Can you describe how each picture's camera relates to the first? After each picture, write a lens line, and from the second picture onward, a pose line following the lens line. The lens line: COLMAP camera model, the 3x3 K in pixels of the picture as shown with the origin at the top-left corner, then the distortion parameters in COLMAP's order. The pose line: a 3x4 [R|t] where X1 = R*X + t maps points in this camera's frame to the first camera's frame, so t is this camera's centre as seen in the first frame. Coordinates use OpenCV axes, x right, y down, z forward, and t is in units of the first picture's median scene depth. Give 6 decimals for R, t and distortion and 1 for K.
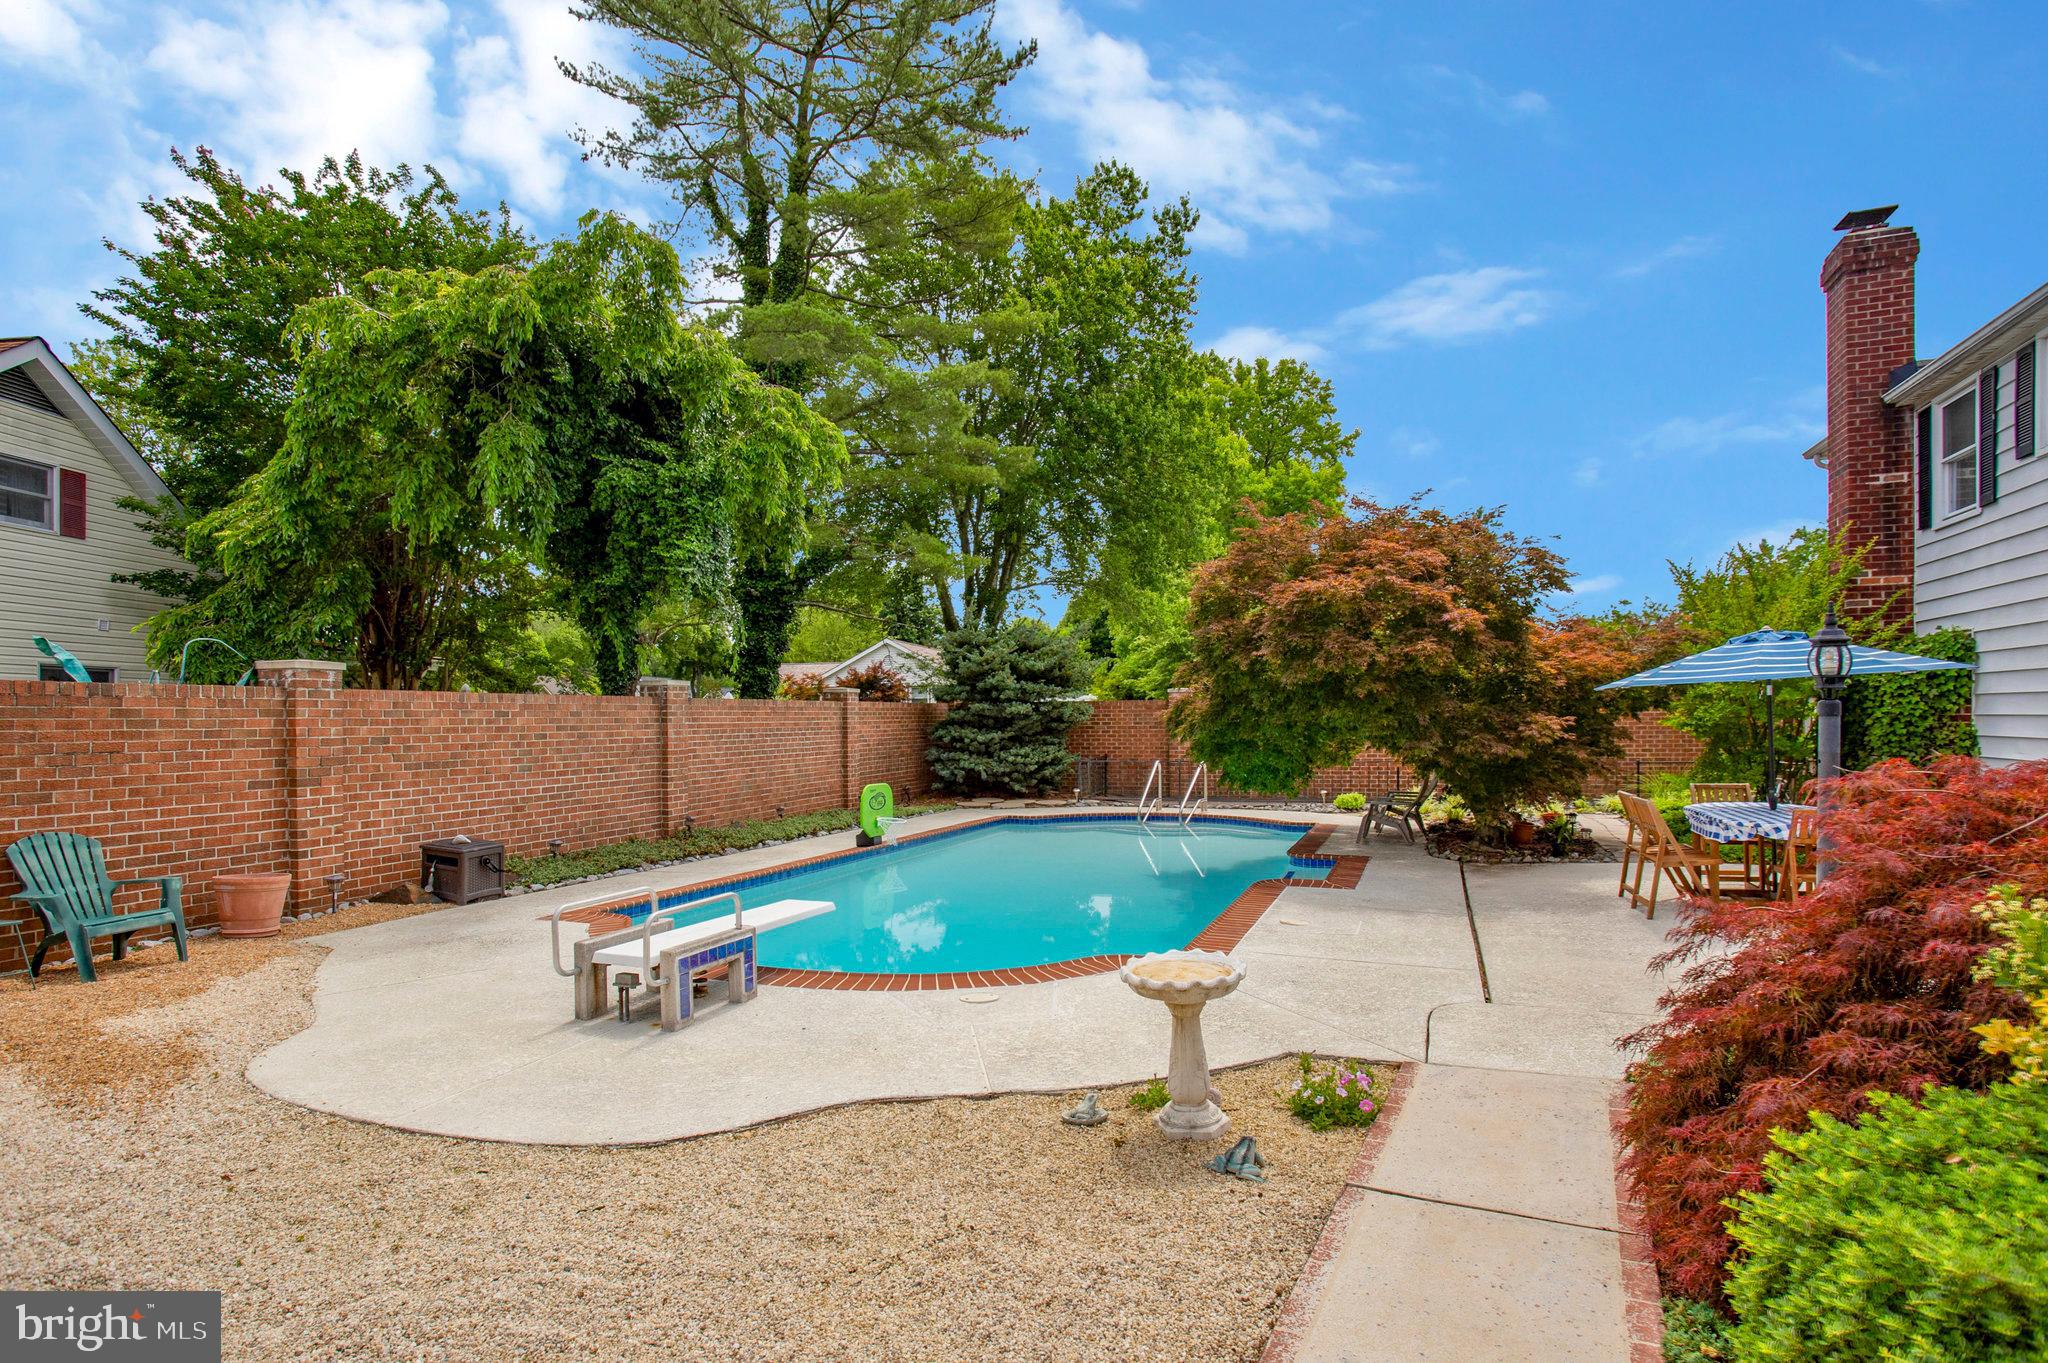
lens RADIAL K [[1028.7, 0, 1002.9], [0, 1028.7, 741.0], [0, 0, 1]] dist [-0.067114, 0.020427]
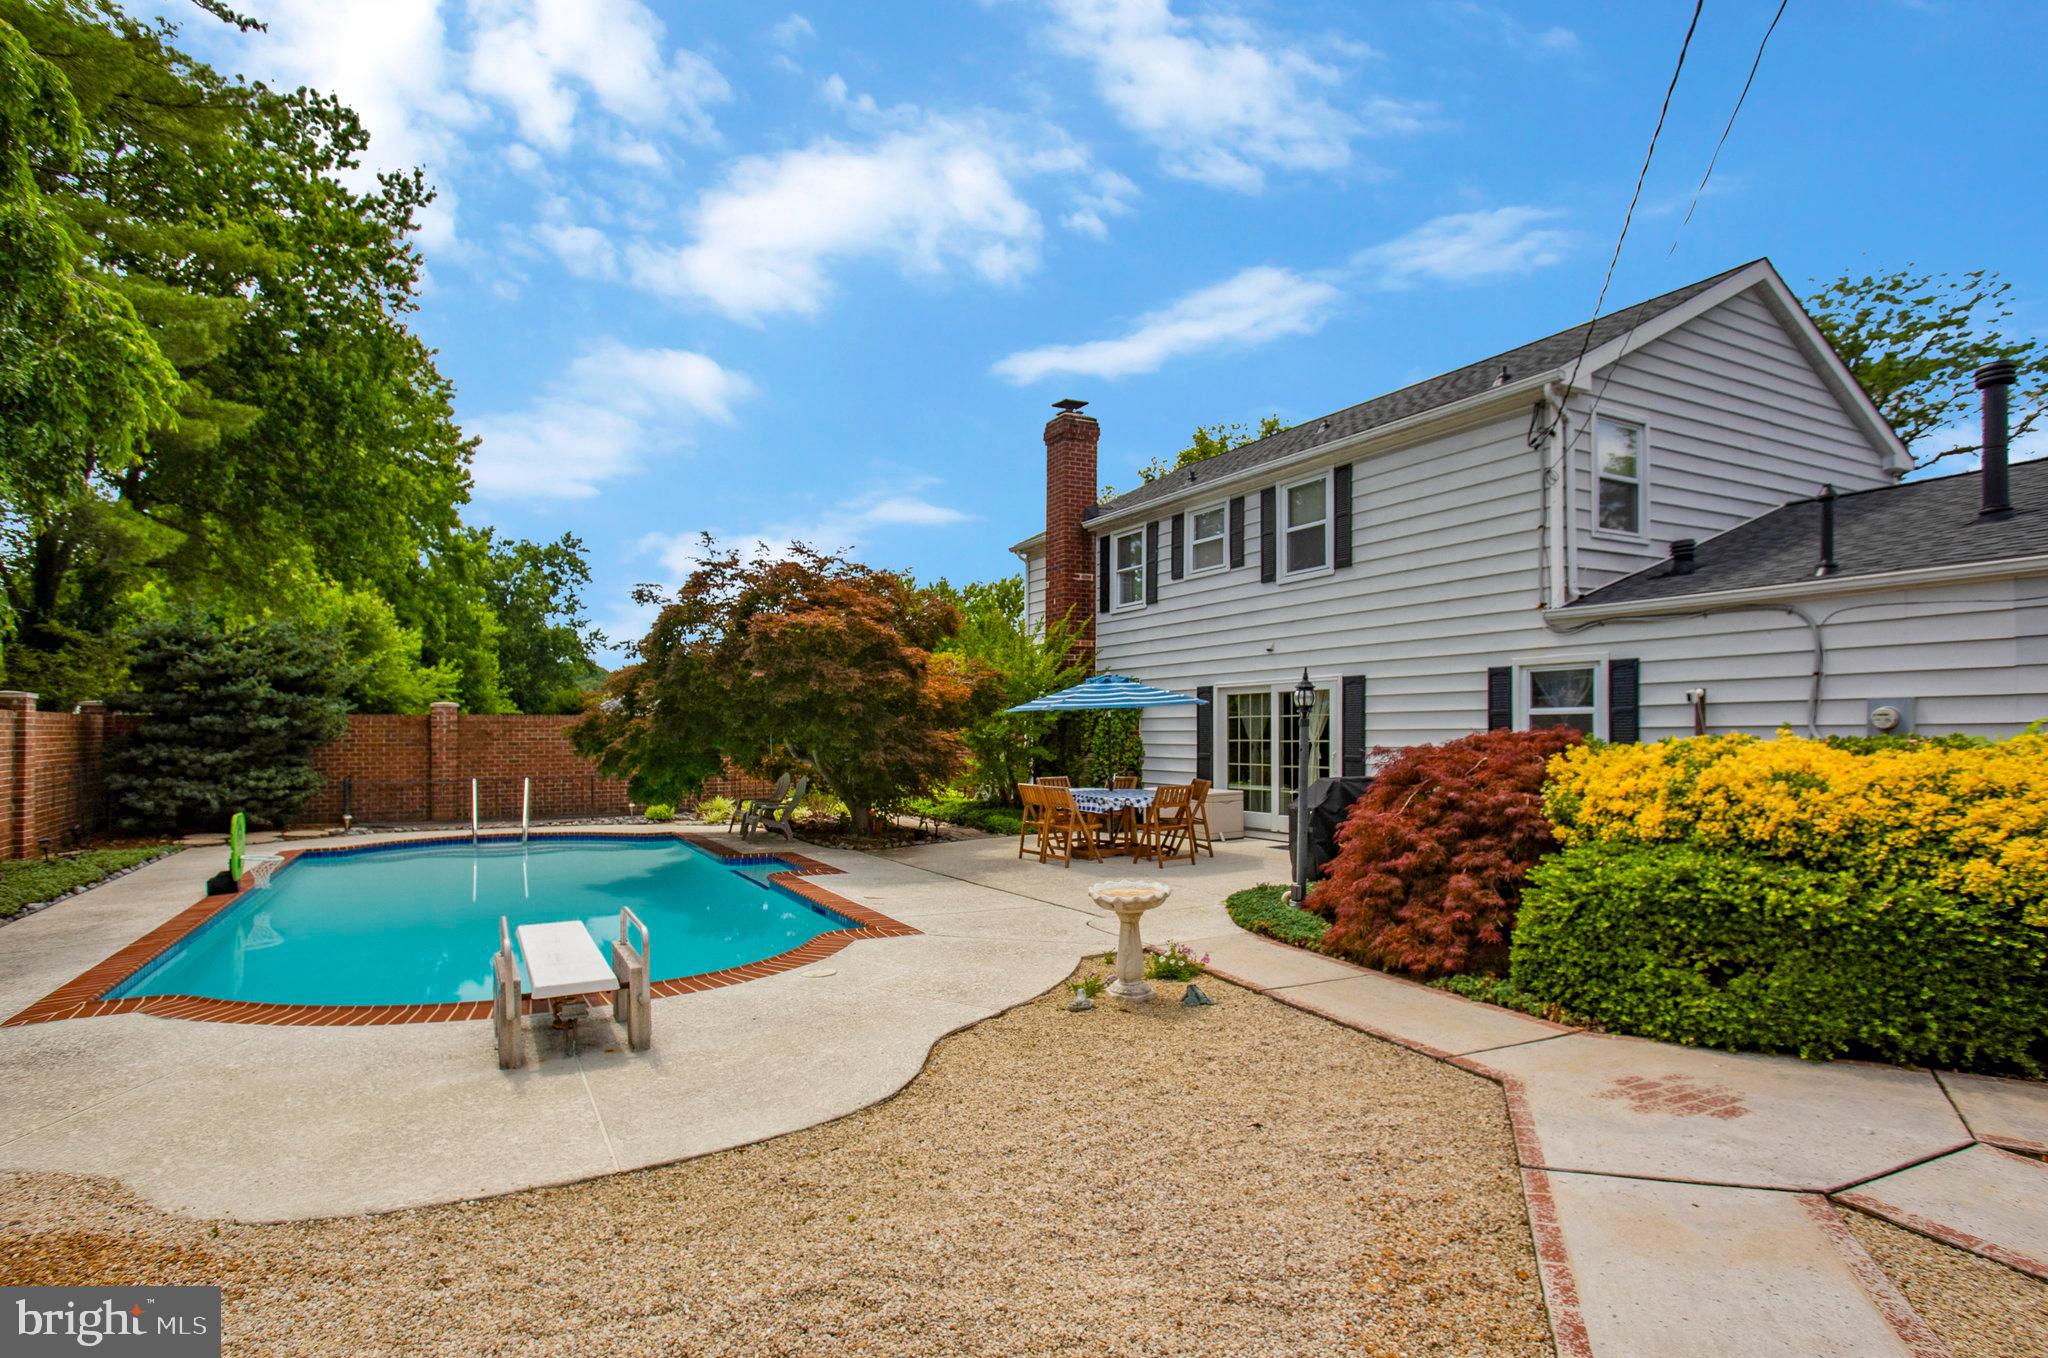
lens RADIAL K [[1028.7, 0, 991.5], [0, 1028.7, 748.3], [0, 0, 1]] dist [-0.067114, 0.020427]
pose [[0.661535, -0.009603, 0.749853, -0.416457], [0.017405, 0.999845, -0.002550, 0.002790], [-0.749712, 0.014738, 0.661600, 0.051751]]
